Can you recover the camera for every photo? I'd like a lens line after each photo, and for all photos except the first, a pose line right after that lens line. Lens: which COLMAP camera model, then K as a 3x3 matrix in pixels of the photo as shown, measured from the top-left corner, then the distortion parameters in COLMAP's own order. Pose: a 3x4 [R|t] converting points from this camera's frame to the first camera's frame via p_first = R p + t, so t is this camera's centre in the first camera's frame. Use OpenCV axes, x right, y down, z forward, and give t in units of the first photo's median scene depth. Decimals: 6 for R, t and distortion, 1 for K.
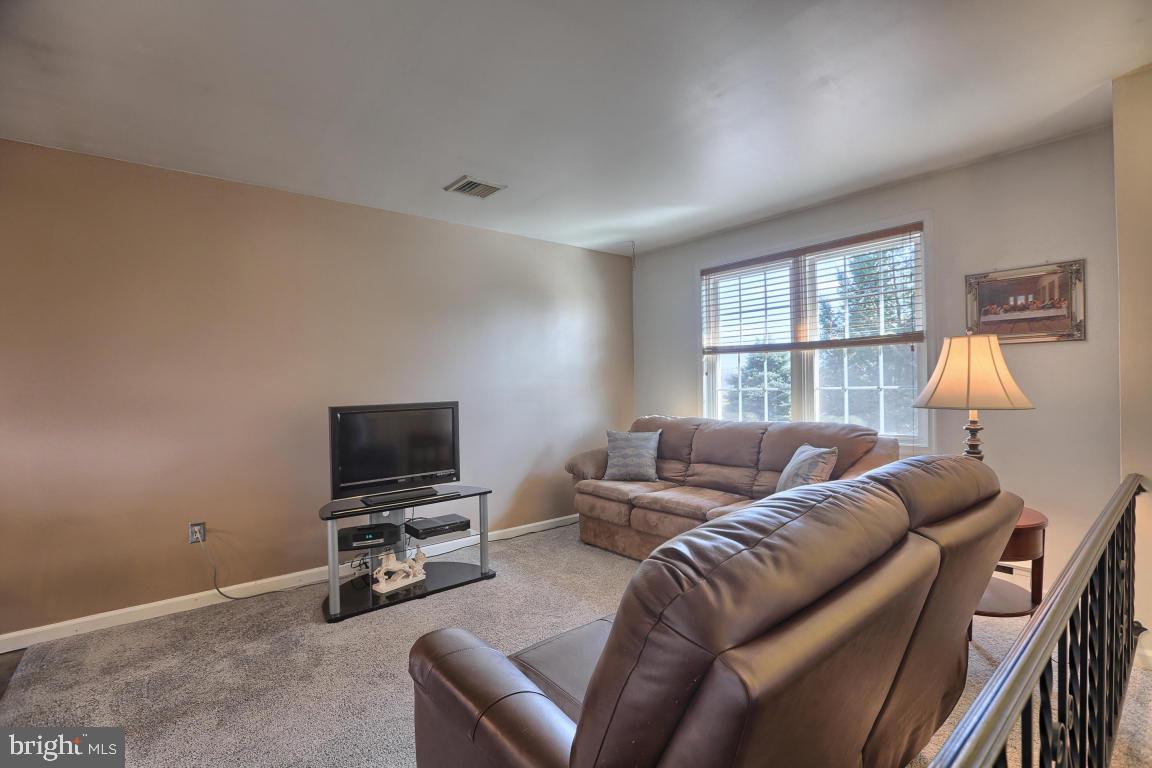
lens RADIAL K [[531.4, 0, 584.9], [0, 531.4, 384.6], [0, 0, 1]] dist [-0.030643, 0.005915]
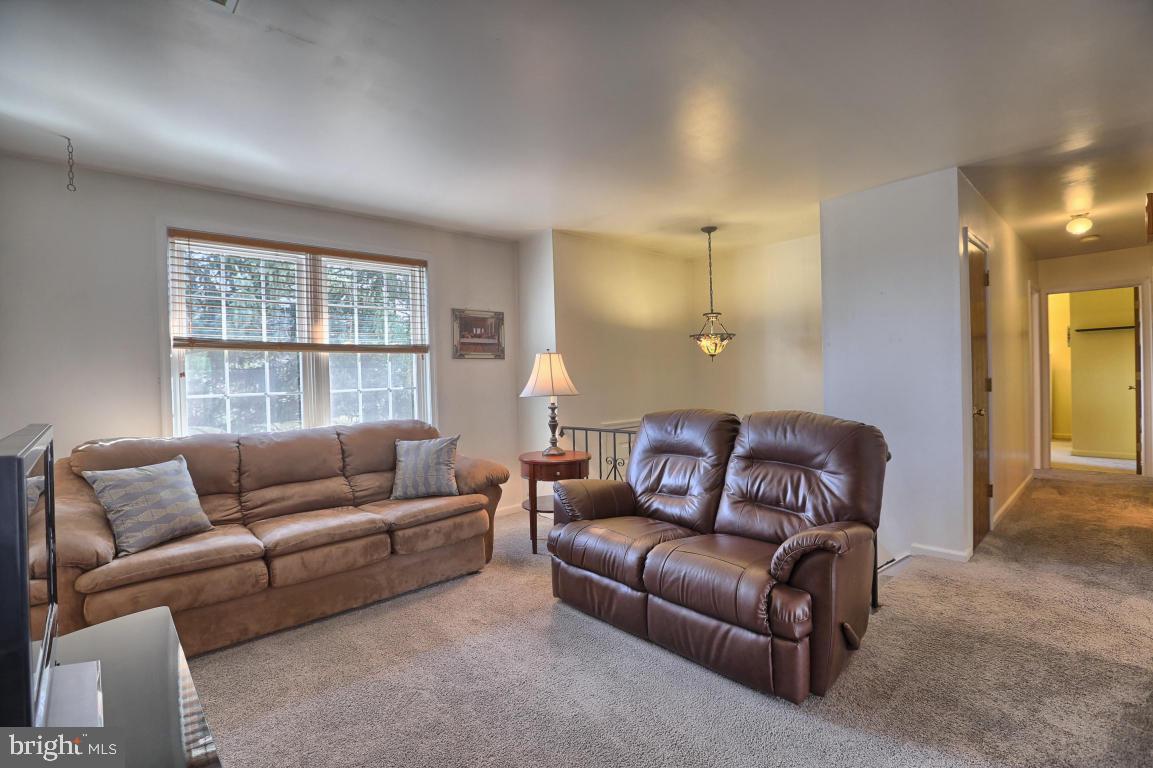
lens RADIAL K [[531.8, 0, 584.6], [0, 531.8, 382.1], [0, 0, 1]] dist [-0.030643, 0.005915]
pose [[-0.047638, 0.009683, 0.998818, -0.681875], [0.023789, 0.999680, -0.008557, 0.012018], [-0.998581, 0.023353, -0.047853, 0.661120]]
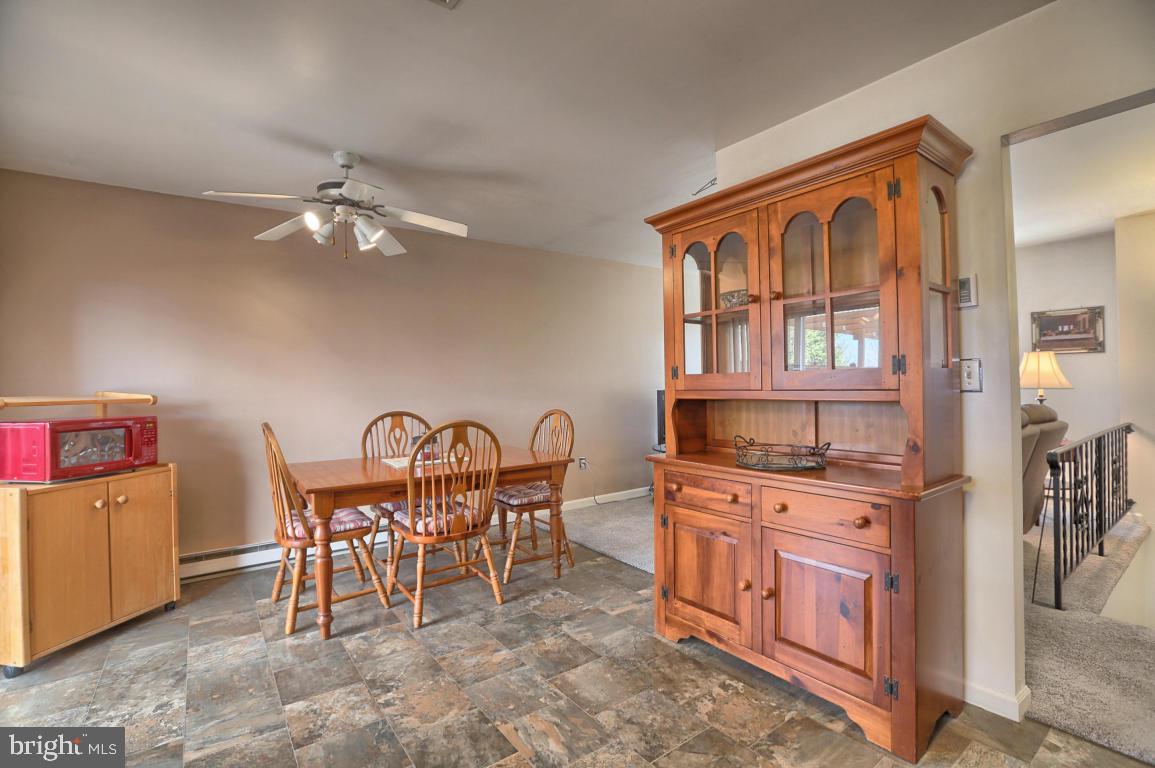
lens RADIAL K [[532.7, 0, 579.8], [0, 532.7, 381.3], [0, 0, 1]] dist [-0.030643, 0.005915]
pose [[0.998622, -0.003593, -0.052348, -0.590915], [0.003497, 0.999992, -0.001930, 0.009601], [0.052355, 0.001745, 0.998627, -0.699289]]
